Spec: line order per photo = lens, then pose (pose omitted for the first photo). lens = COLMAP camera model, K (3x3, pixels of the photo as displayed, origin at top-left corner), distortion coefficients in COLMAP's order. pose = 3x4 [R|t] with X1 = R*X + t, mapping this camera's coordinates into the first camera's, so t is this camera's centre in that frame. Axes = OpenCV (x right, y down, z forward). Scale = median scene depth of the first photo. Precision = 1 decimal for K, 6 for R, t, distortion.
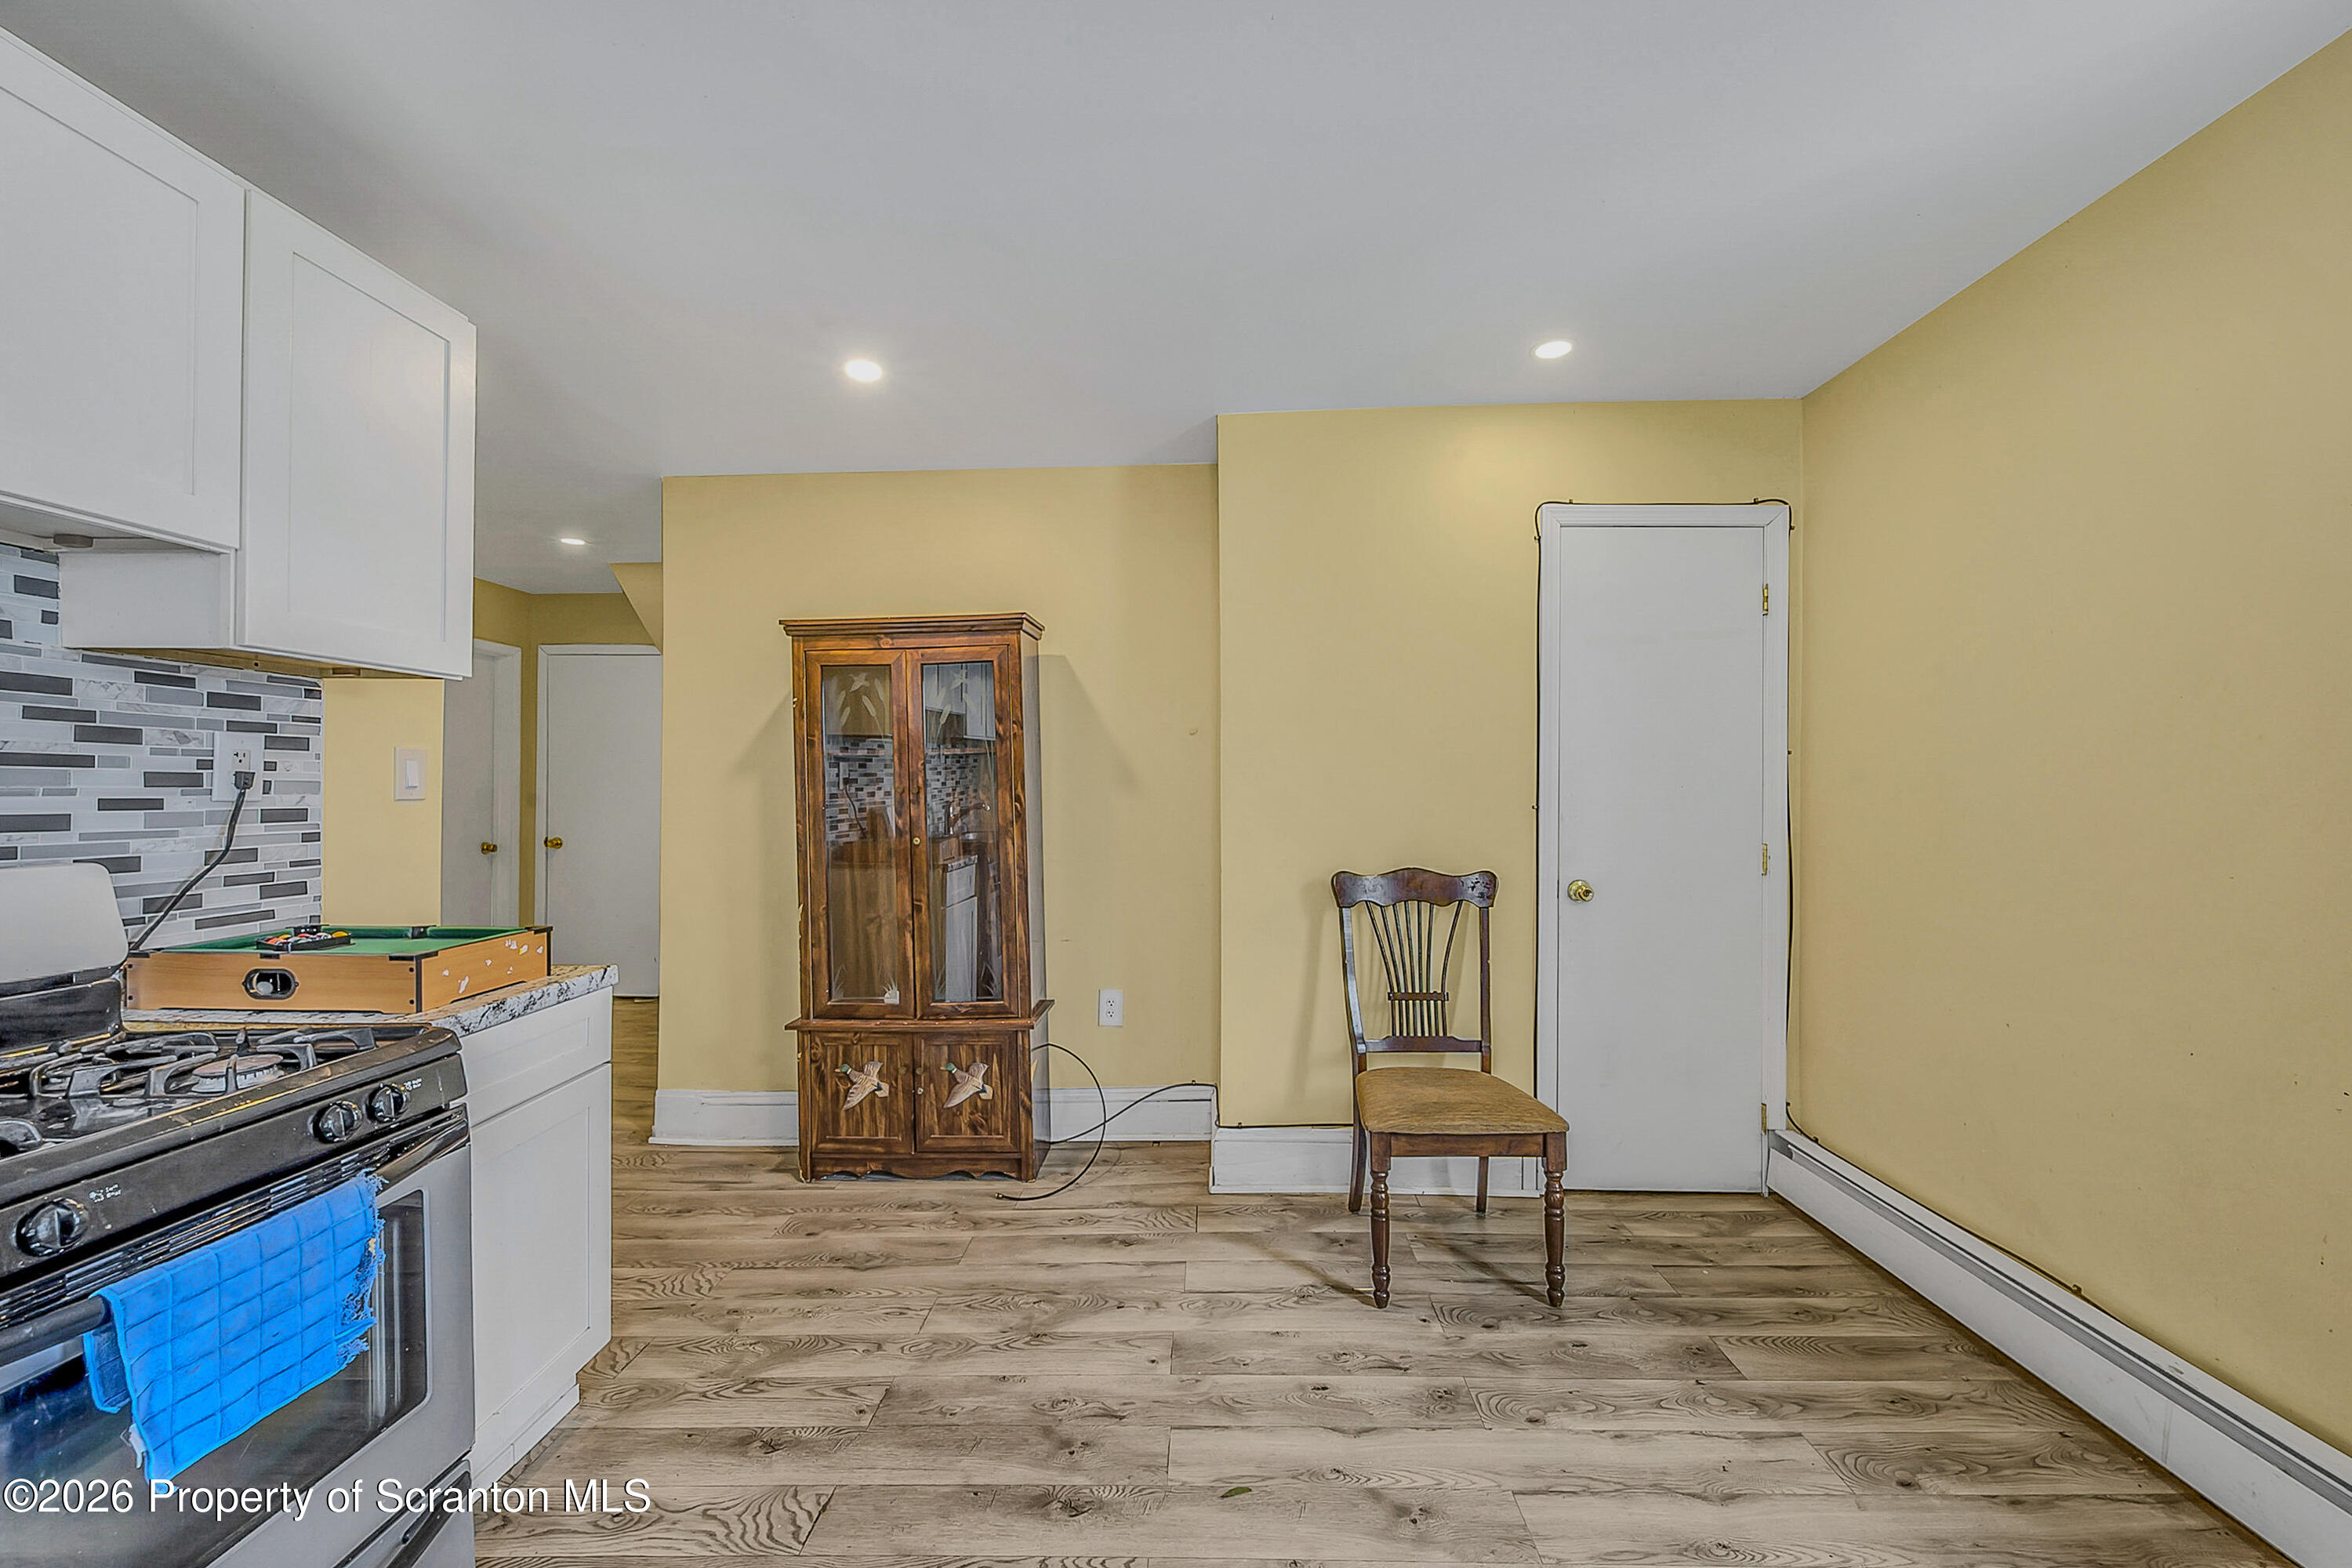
lens RADIAL K [[1801.2, 0, 1176.7], [0, 1801.2, 788.3], [0, 0, 1]] dist [-0.001845, -0.000478]
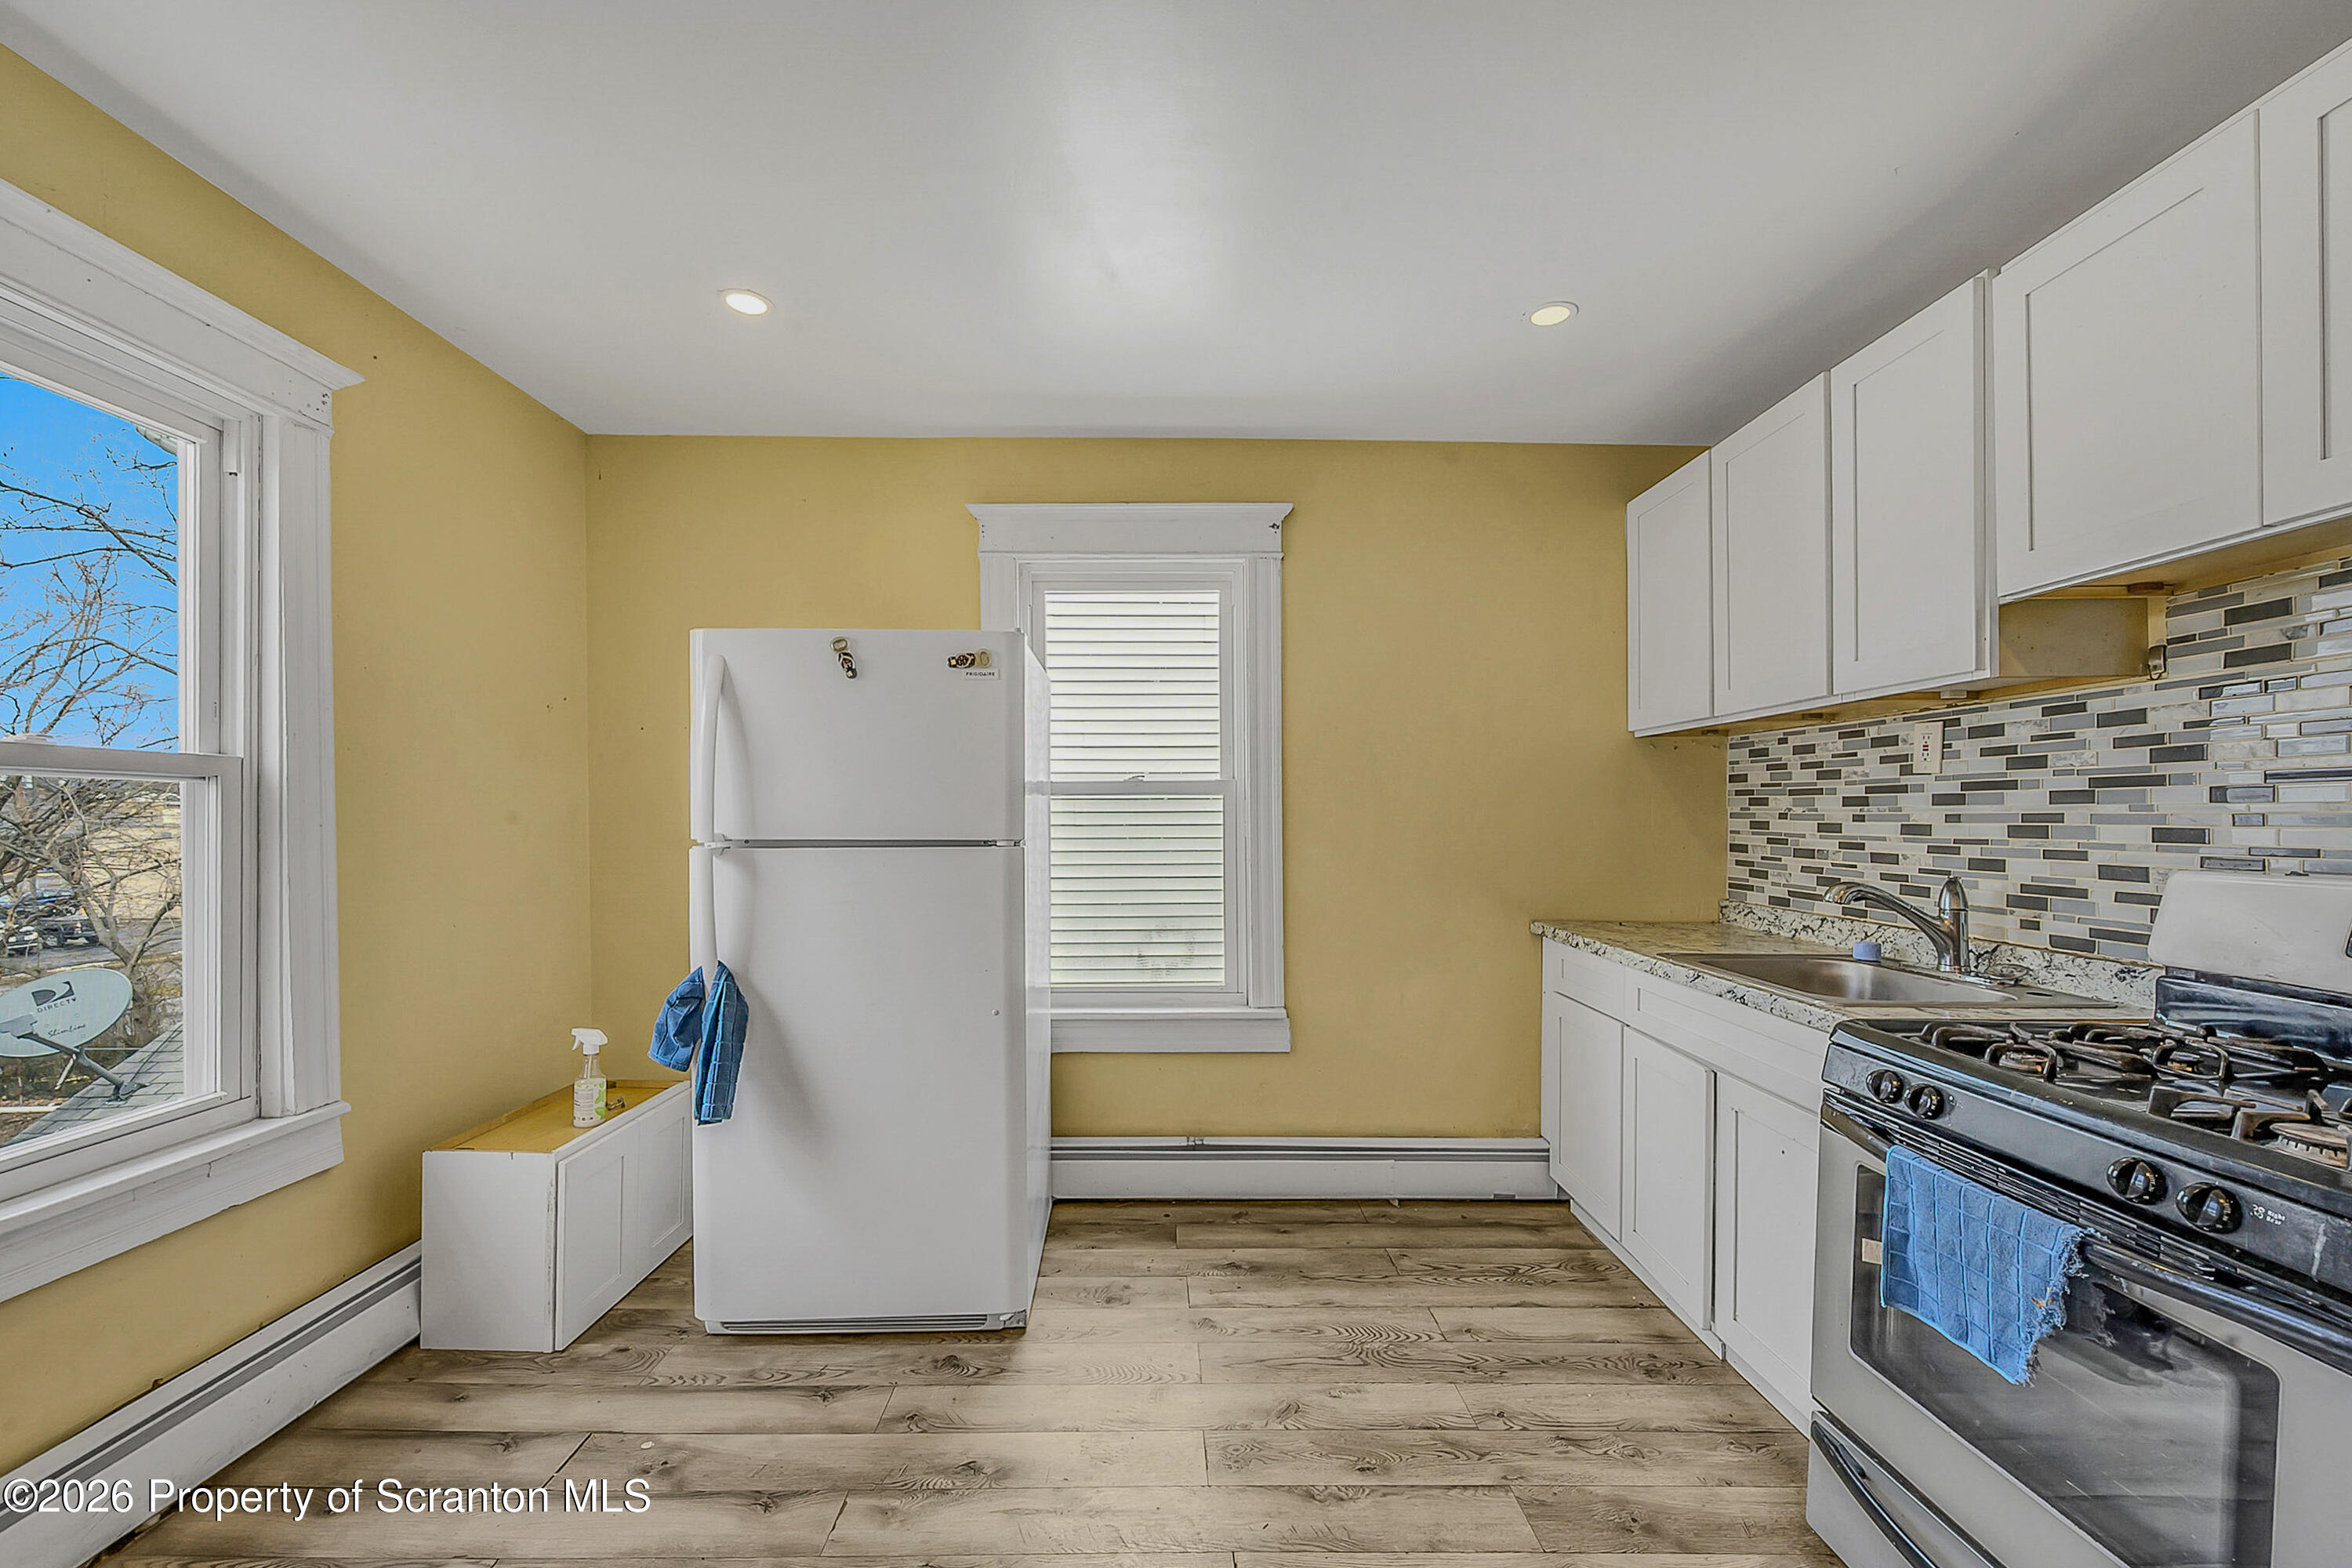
lens RADIAL K [[1801.2, 0, 1176.6], [0, 1801.2, 793.3], [0, 0, 1]] dist [-0.001845, -0.000478]
pose [[-0.999771, 0.001707, -0.021328, 0.029465], [0.002007, 0.999899, -0.014056, 0.007930], [0.021302, -0.014096, -0.999674, 2.175869]]
